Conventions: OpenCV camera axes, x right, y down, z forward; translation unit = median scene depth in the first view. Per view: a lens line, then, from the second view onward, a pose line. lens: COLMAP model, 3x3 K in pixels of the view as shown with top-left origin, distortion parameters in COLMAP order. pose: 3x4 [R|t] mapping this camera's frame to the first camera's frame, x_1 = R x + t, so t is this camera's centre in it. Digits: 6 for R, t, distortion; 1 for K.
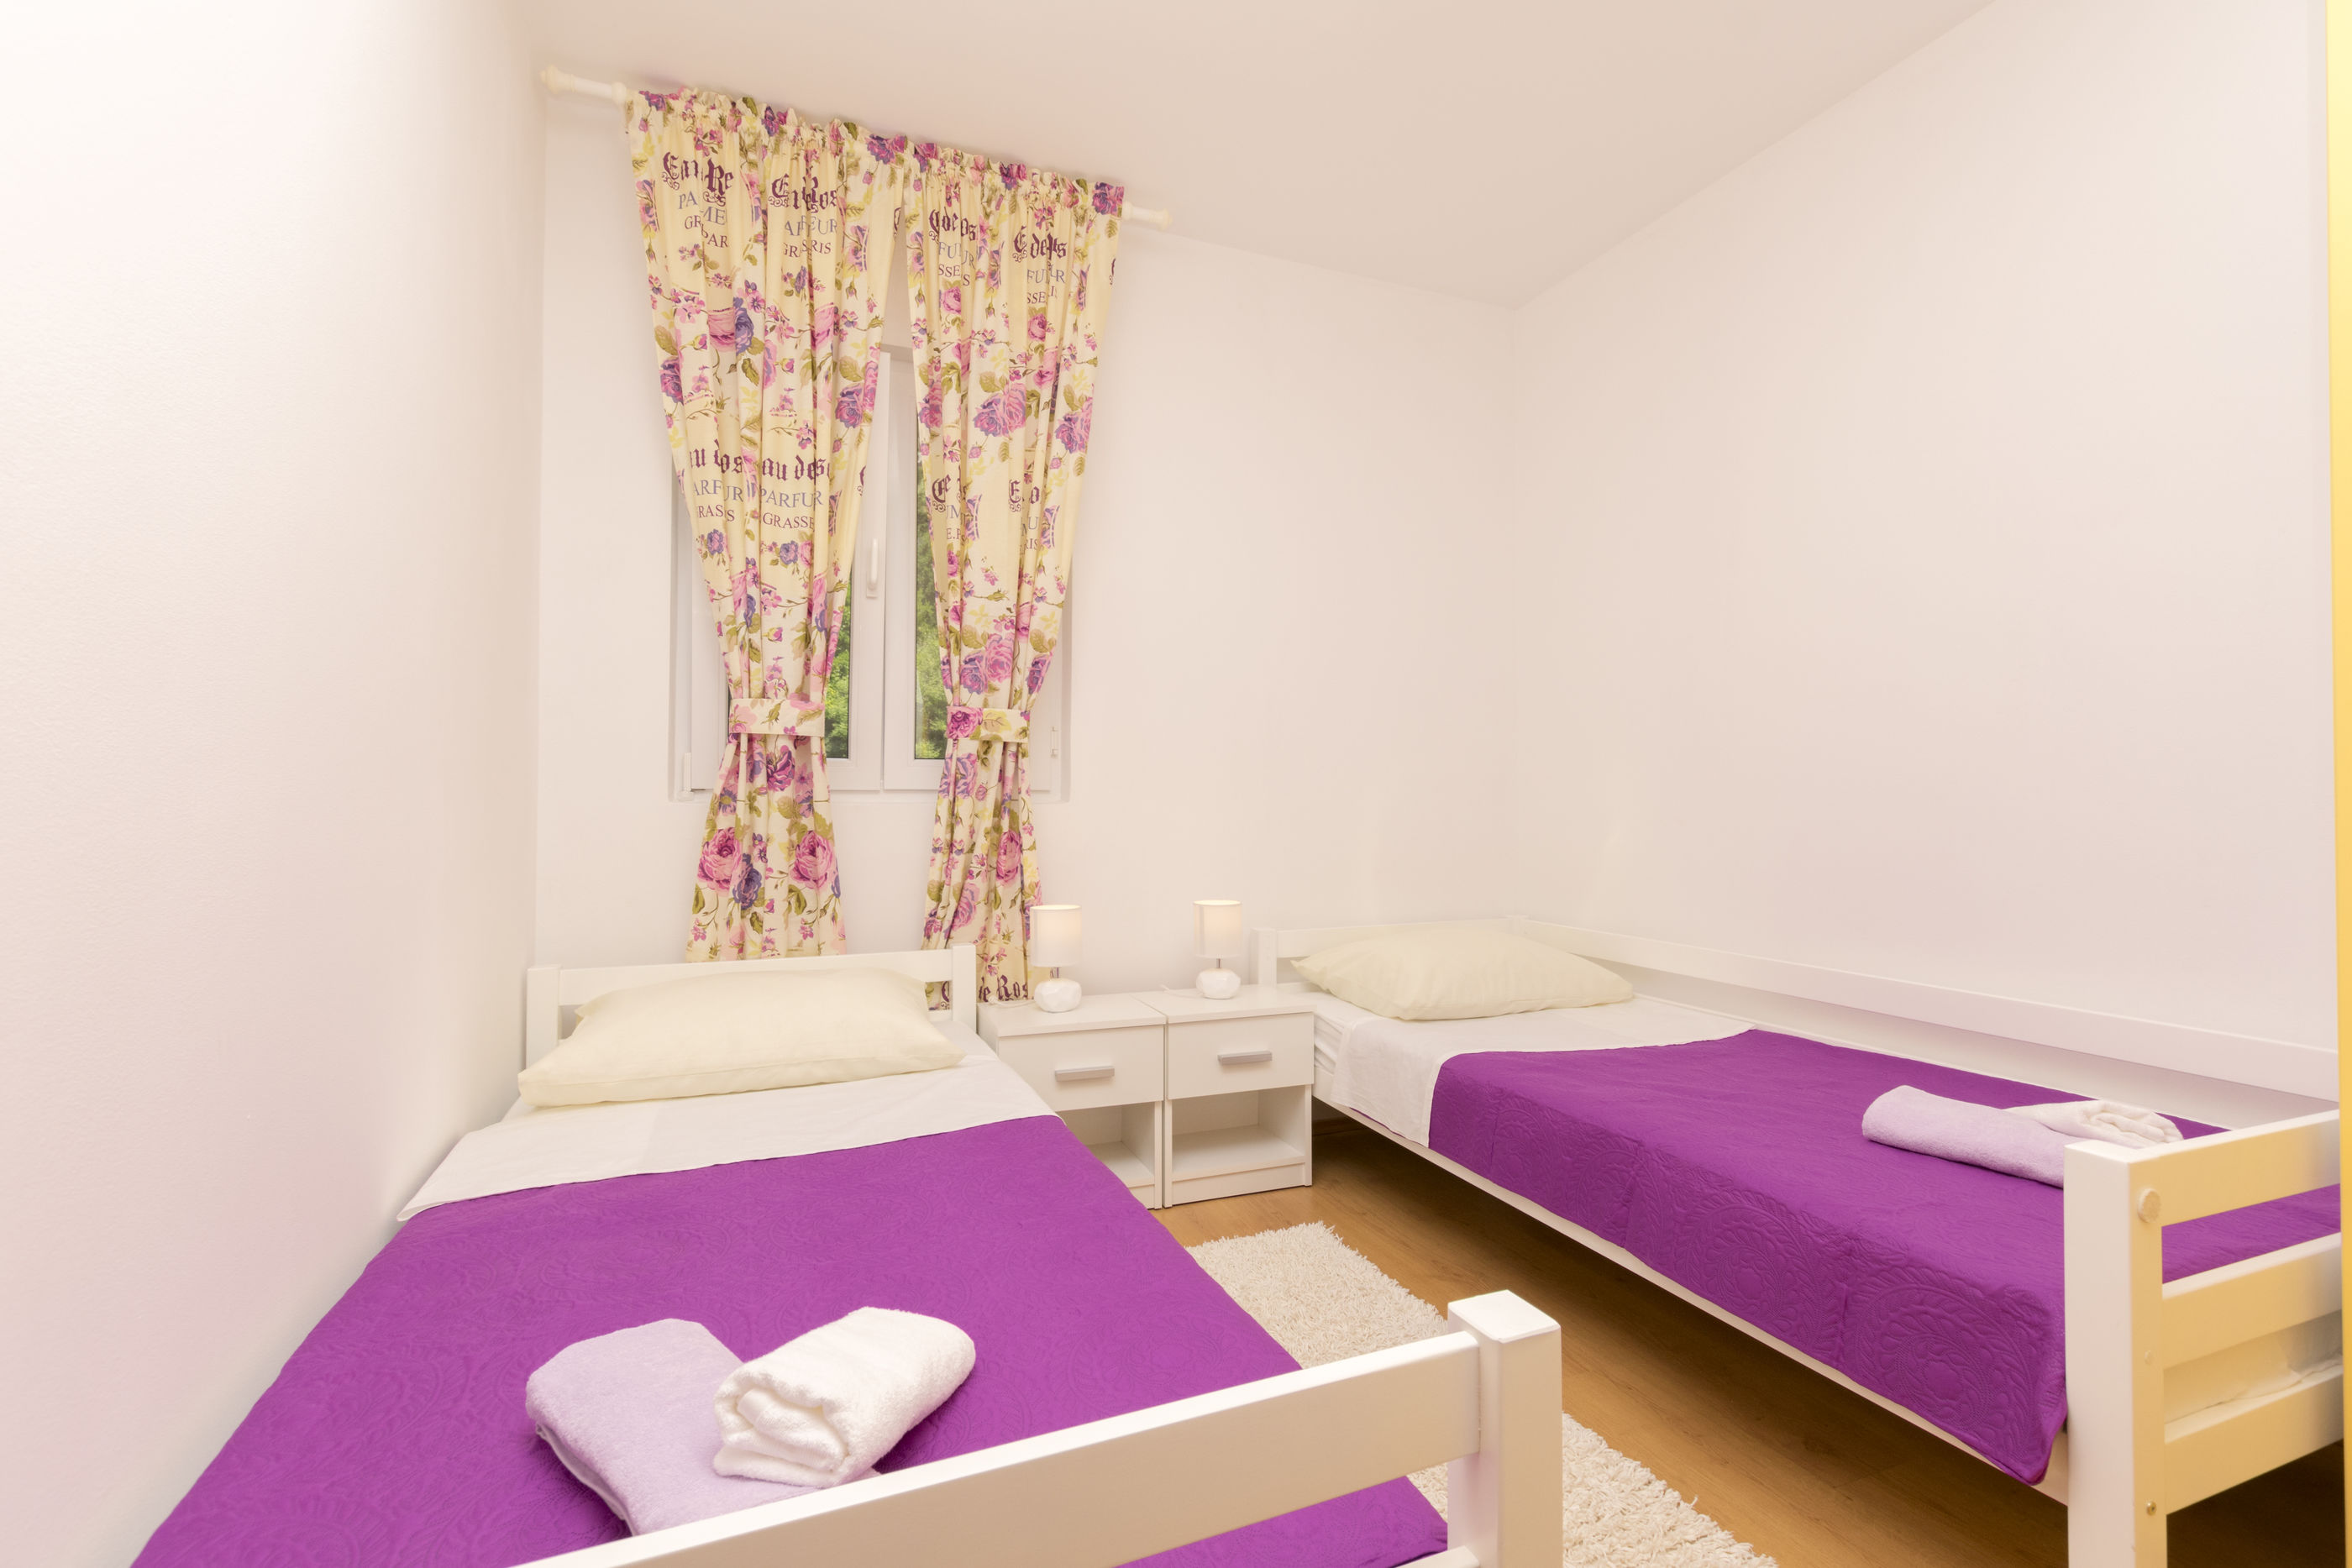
lens RADIAL K [[1019.0, 0, 1164.2], [0, 1019.0, 786.9], [0, 0, 1]] dist [0.001624, -0.000572]
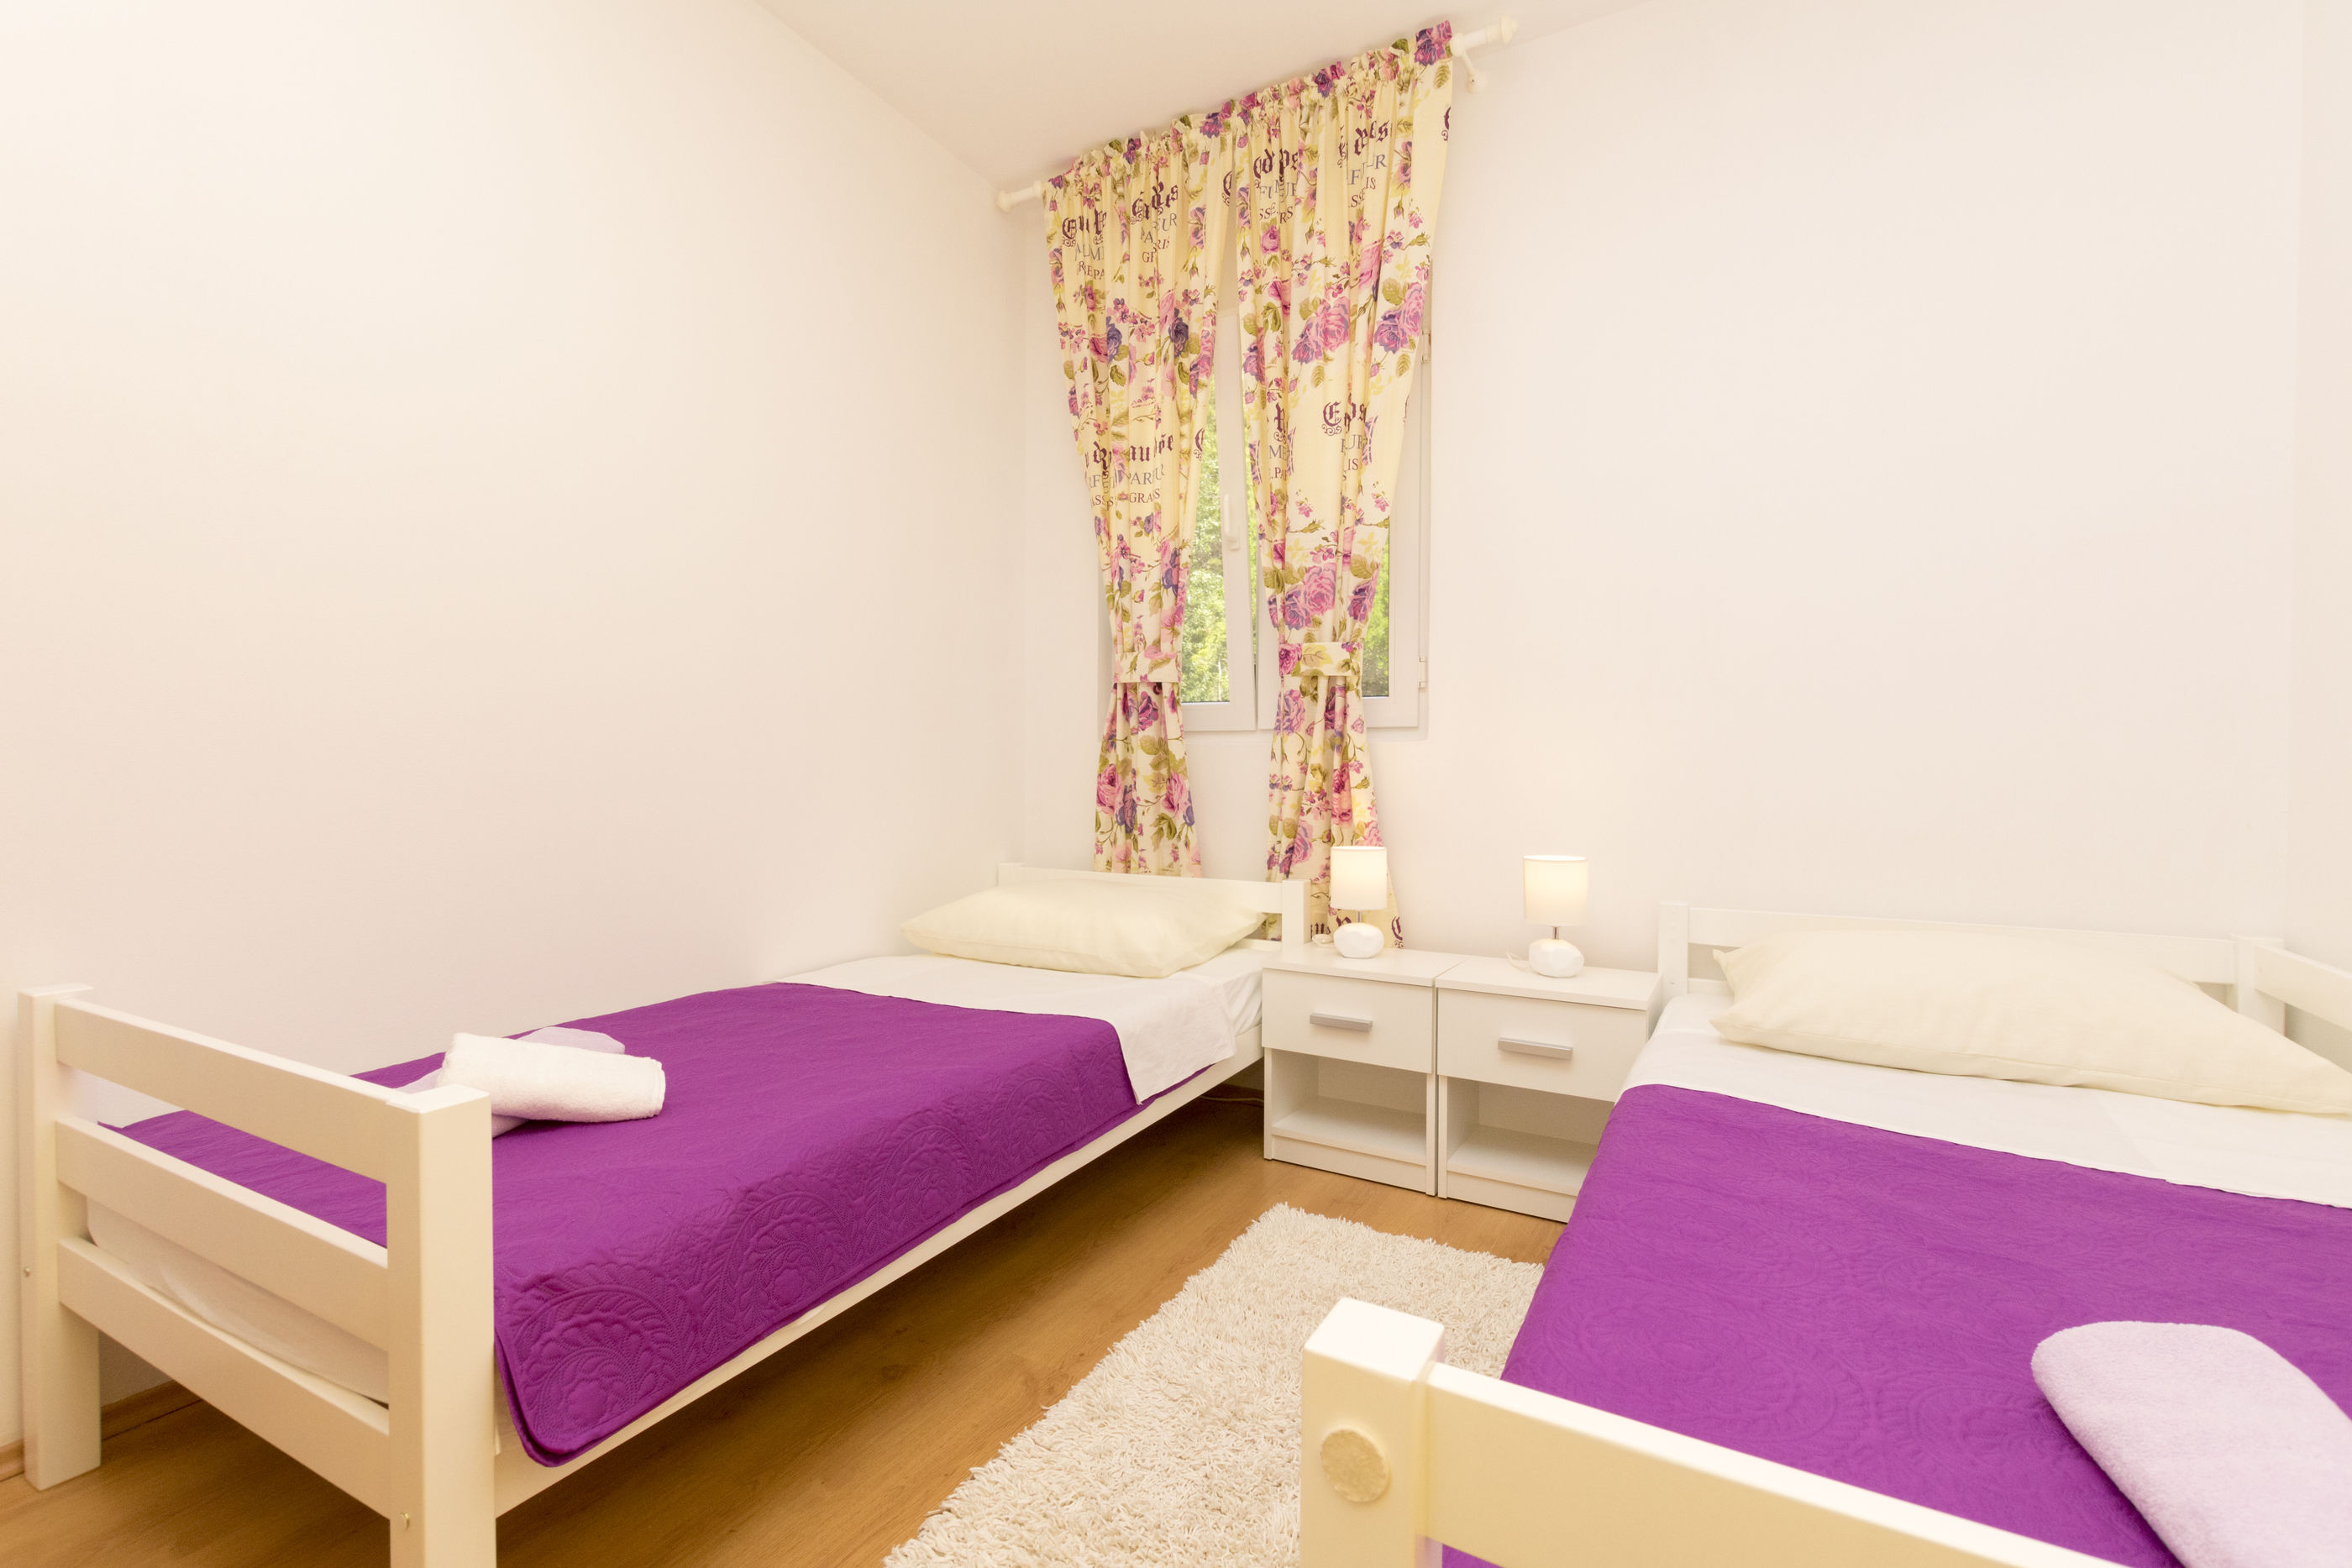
lens RADIAL K [[1019.0, 0, 1167.2], [0, 1019.0, 793.1], [0, 0, 1]] dist [0.001624, -0.000572]
pose [[0.626474, 0.016840, -0.779261, 0.530271], [0.007045, 0.999603, 0.027265, 0.041547], [0.779411, -0.022571, 0.626107, 0.280358]]
